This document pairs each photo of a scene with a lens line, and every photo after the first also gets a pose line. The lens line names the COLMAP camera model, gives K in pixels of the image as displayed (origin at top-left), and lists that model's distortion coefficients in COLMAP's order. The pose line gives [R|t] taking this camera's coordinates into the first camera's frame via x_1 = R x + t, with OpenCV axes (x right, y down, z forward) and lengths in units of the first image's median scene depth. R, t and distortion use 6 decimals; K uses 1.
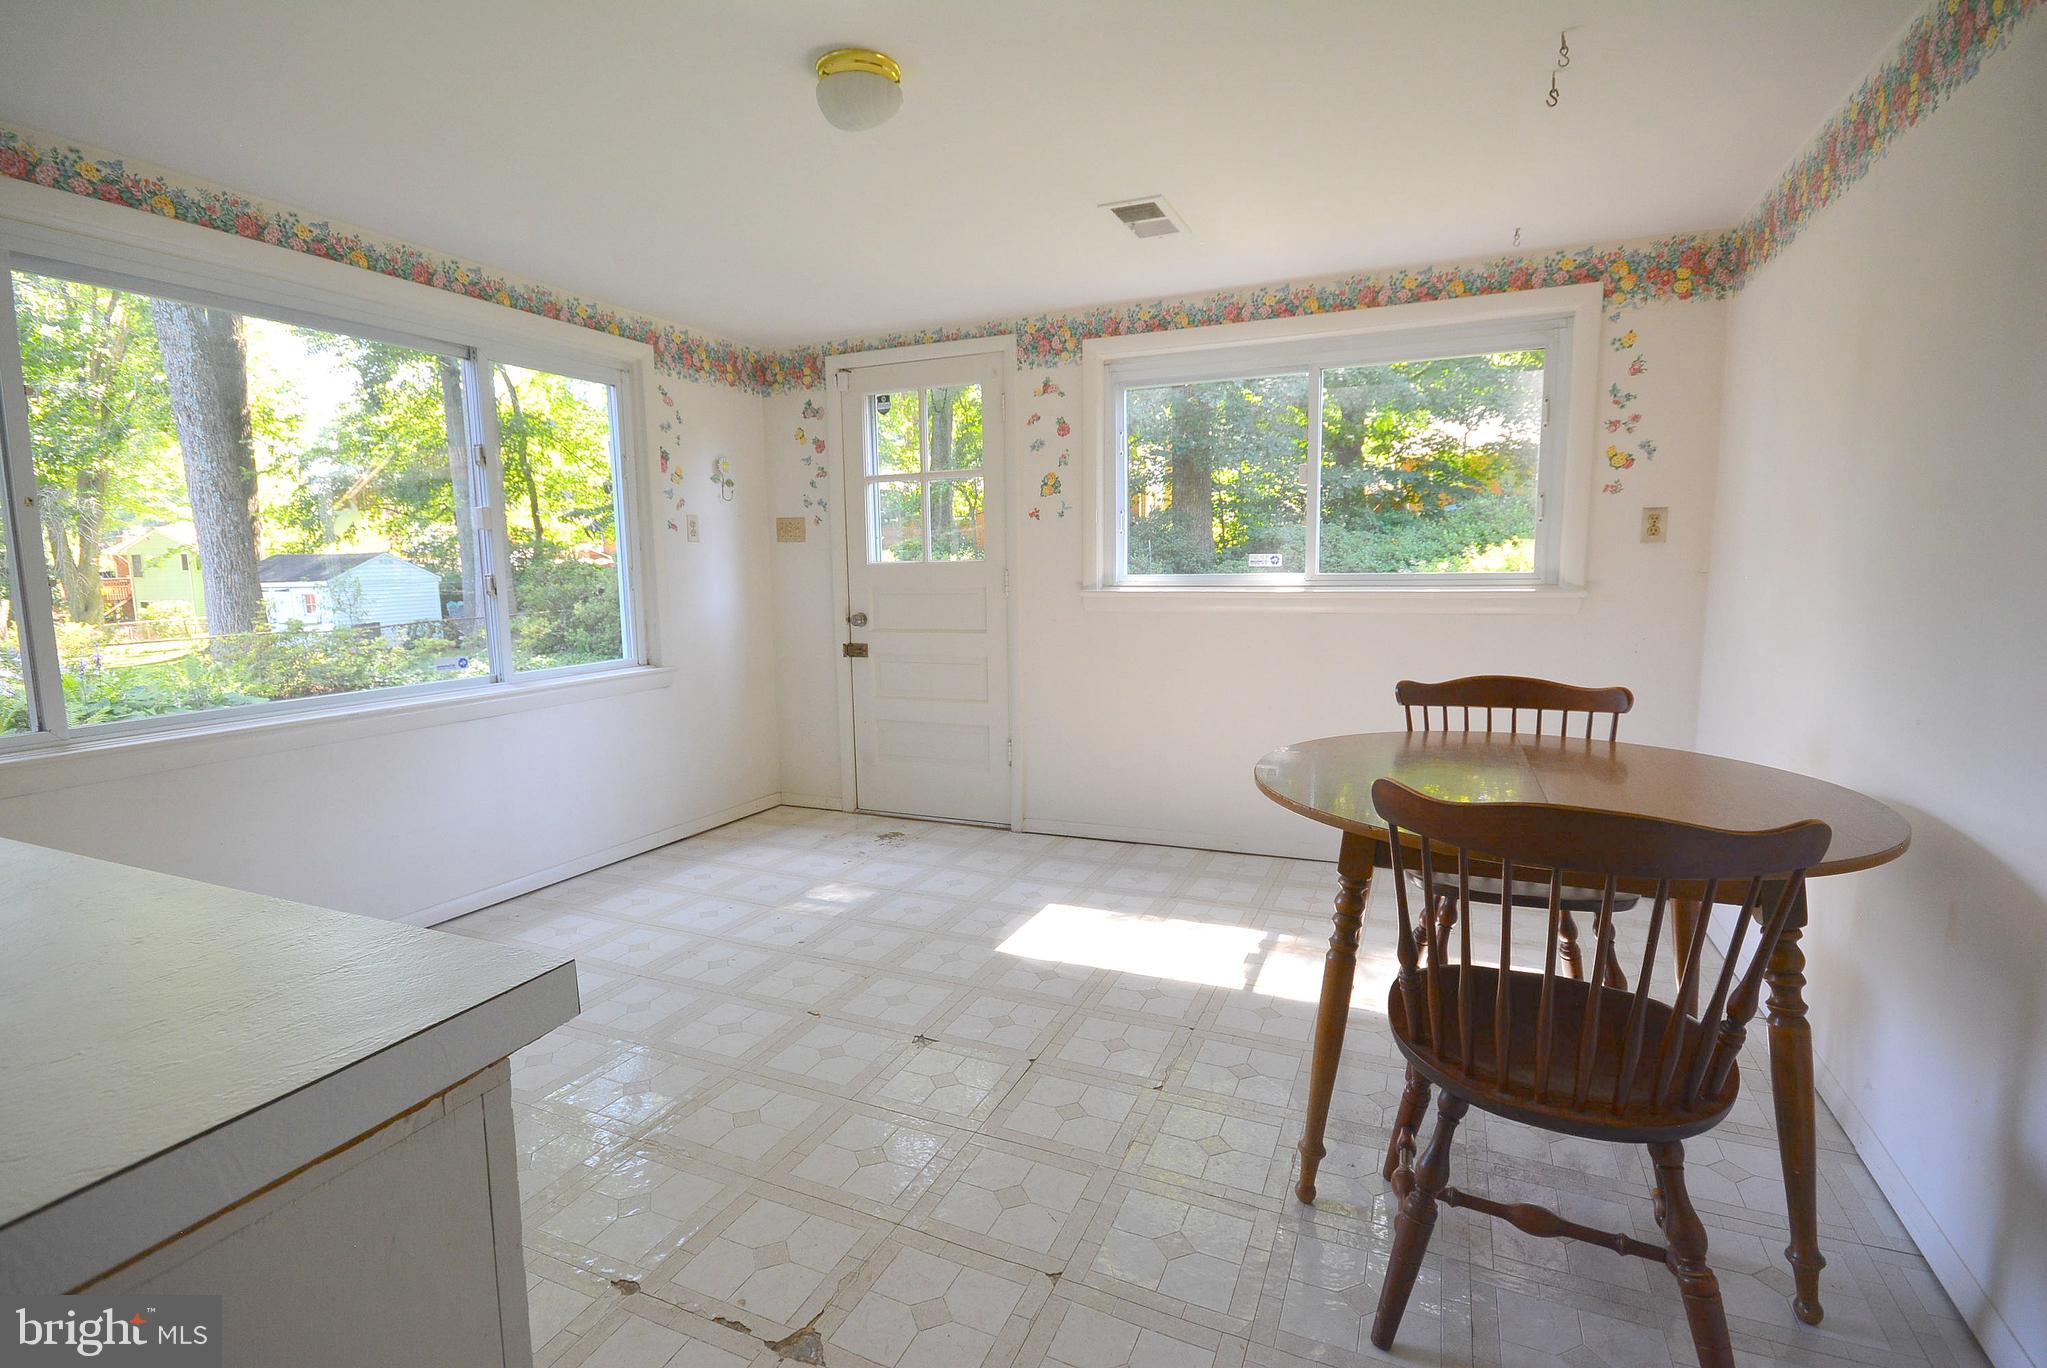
lens RADIAL K [[978.7, 0, 1029.6], [0, 978.7, 683.6], [0, 0, 1]] dist [0.002642, 0.001206]
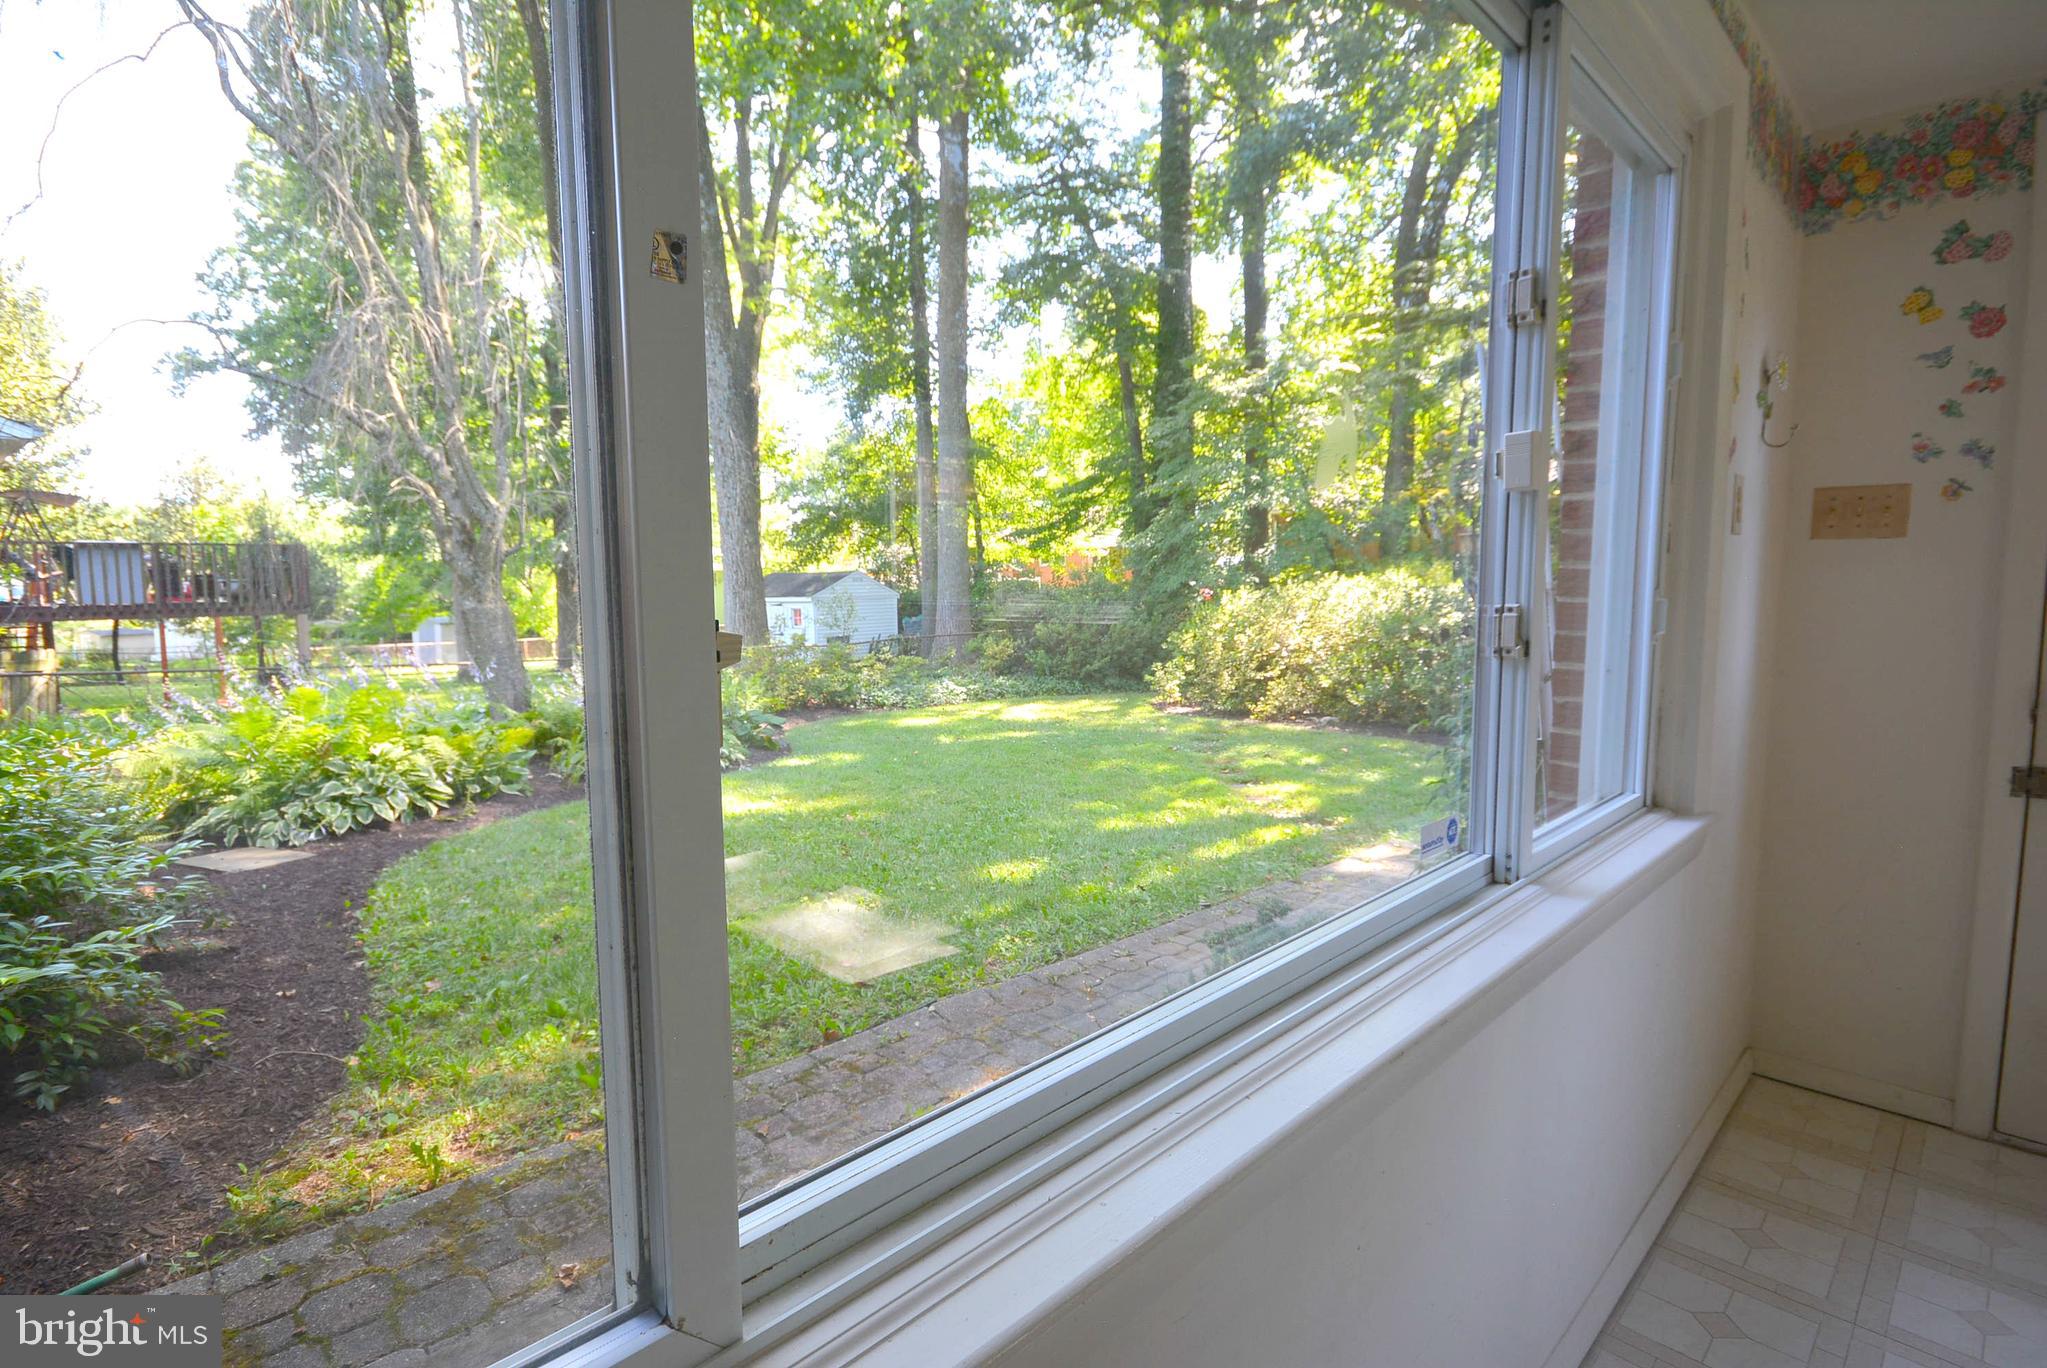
lens RADIAL K [[978.7, 0, 1020.4], [0, 978.7, 682.3], [0, 0, 1]] dist [0.002642, 0.001206]
pose [[0.924417, 0.045043, -0.378714, -0.104932], [-0.053194, 0.998523, -0.011081, -0.012022], [0.377656, 0.030389, 0.925447, 0.101112]]
